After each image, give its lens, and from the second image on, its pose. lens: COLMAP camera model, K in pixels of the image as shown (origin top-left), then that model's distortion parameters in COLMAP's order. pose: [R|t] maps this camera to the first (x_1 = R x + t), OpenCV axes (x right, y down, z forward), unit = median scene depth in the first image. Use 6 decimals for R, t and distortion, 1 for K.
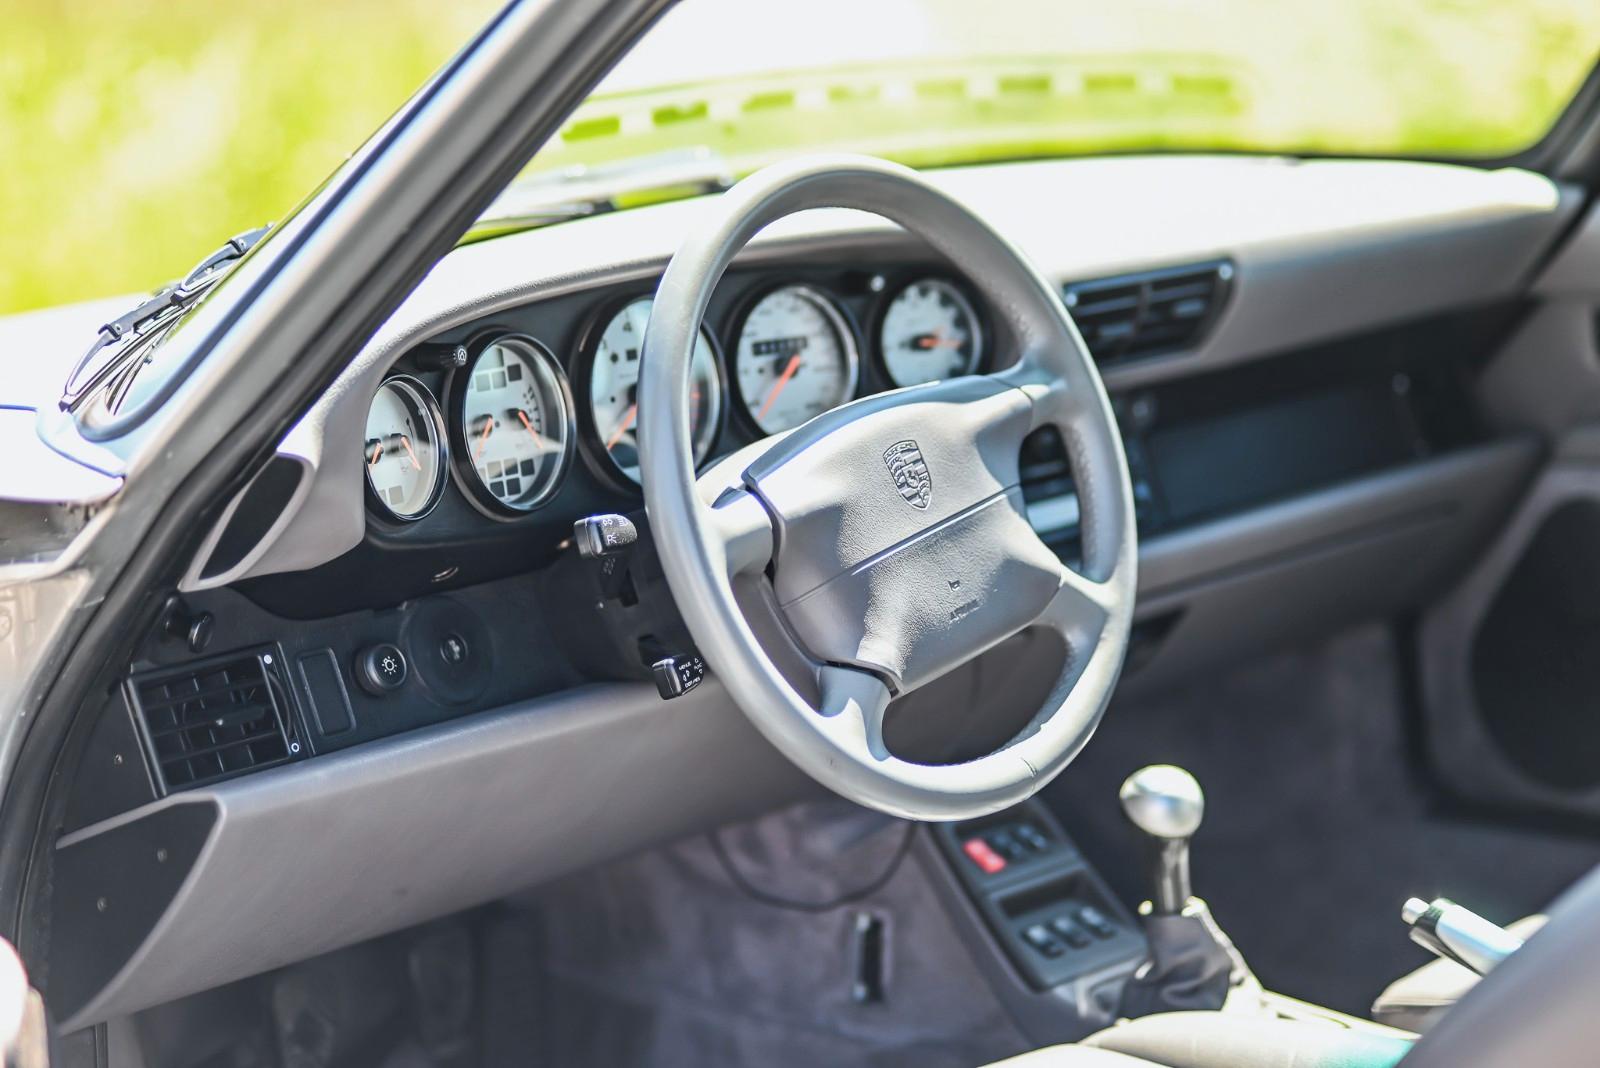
lens RADIAL K [[3903.8, 0, 800.0], [0, 3903.8, 534.0], [0, 0, 1]] dist [0.163256, 0.800911]
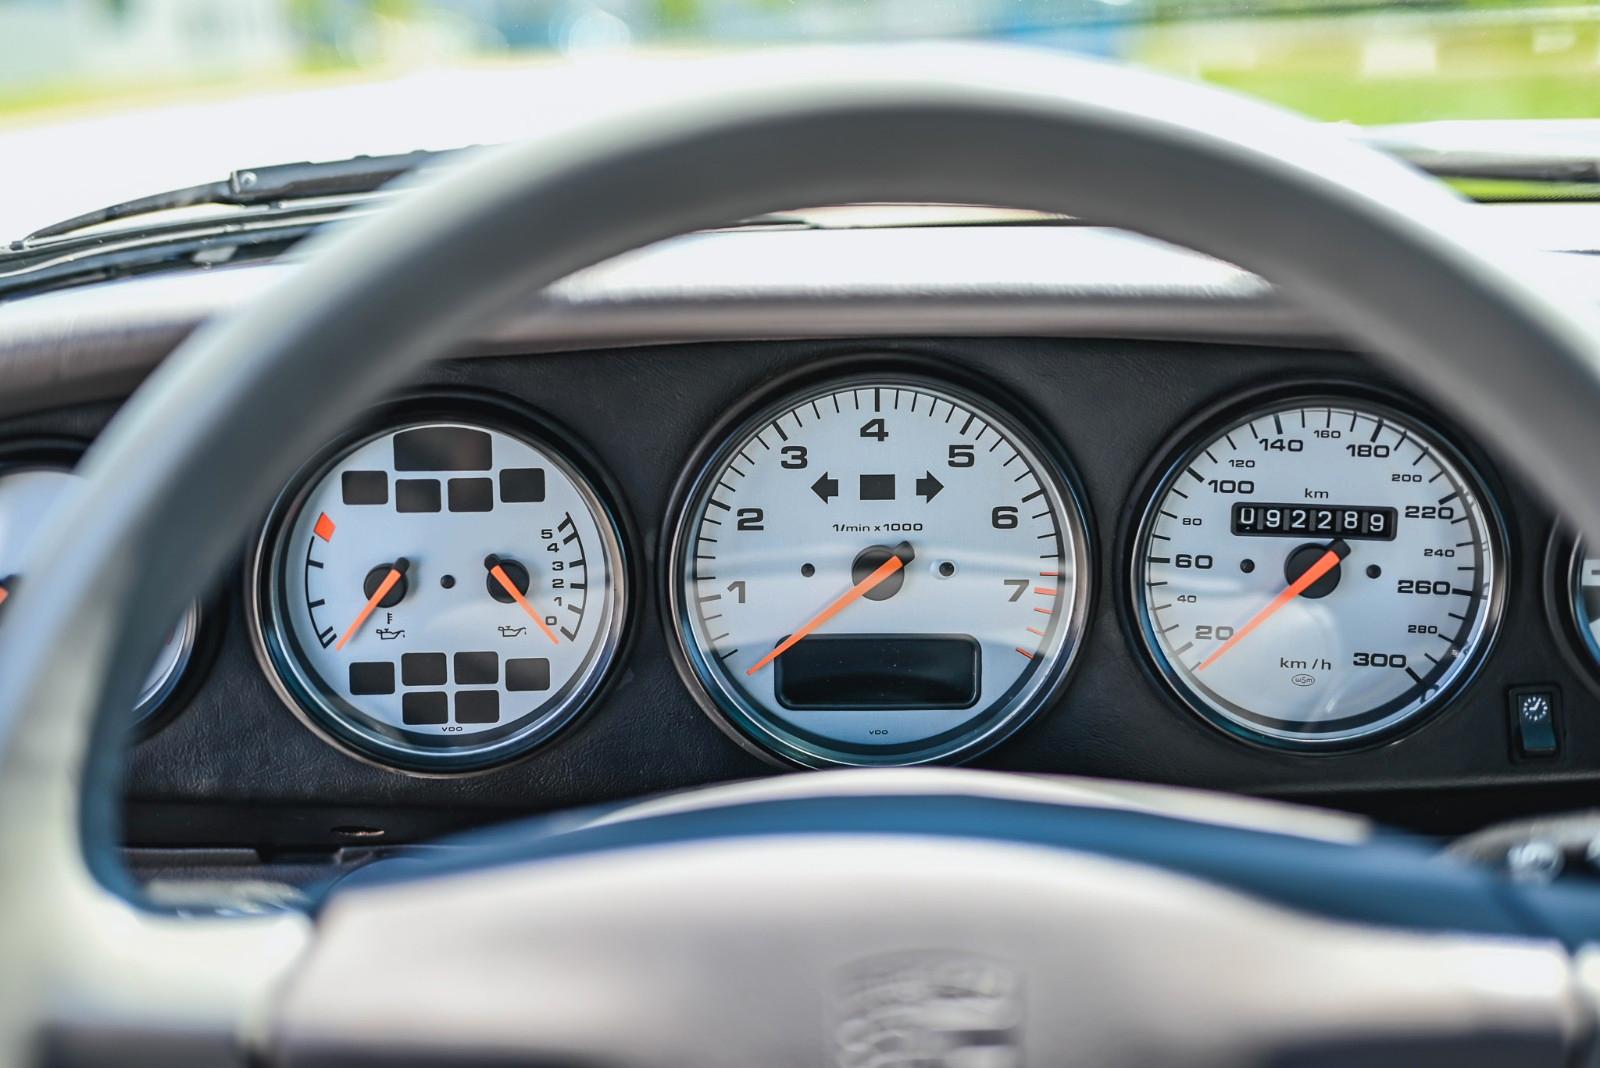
lens RADIAL K [[1814.0, 0, 800.0], [0, 1814.0, 534.0], [0, 0, 1]] dist [0.014655, 0.021714]
pose [[0.678322, 0.227412, -0.698686, 0.112844], [-0.153400, 0.973775, 0.168020, -0.079324], [0.718573, -0.006793, 0.695418, 0.867386]]
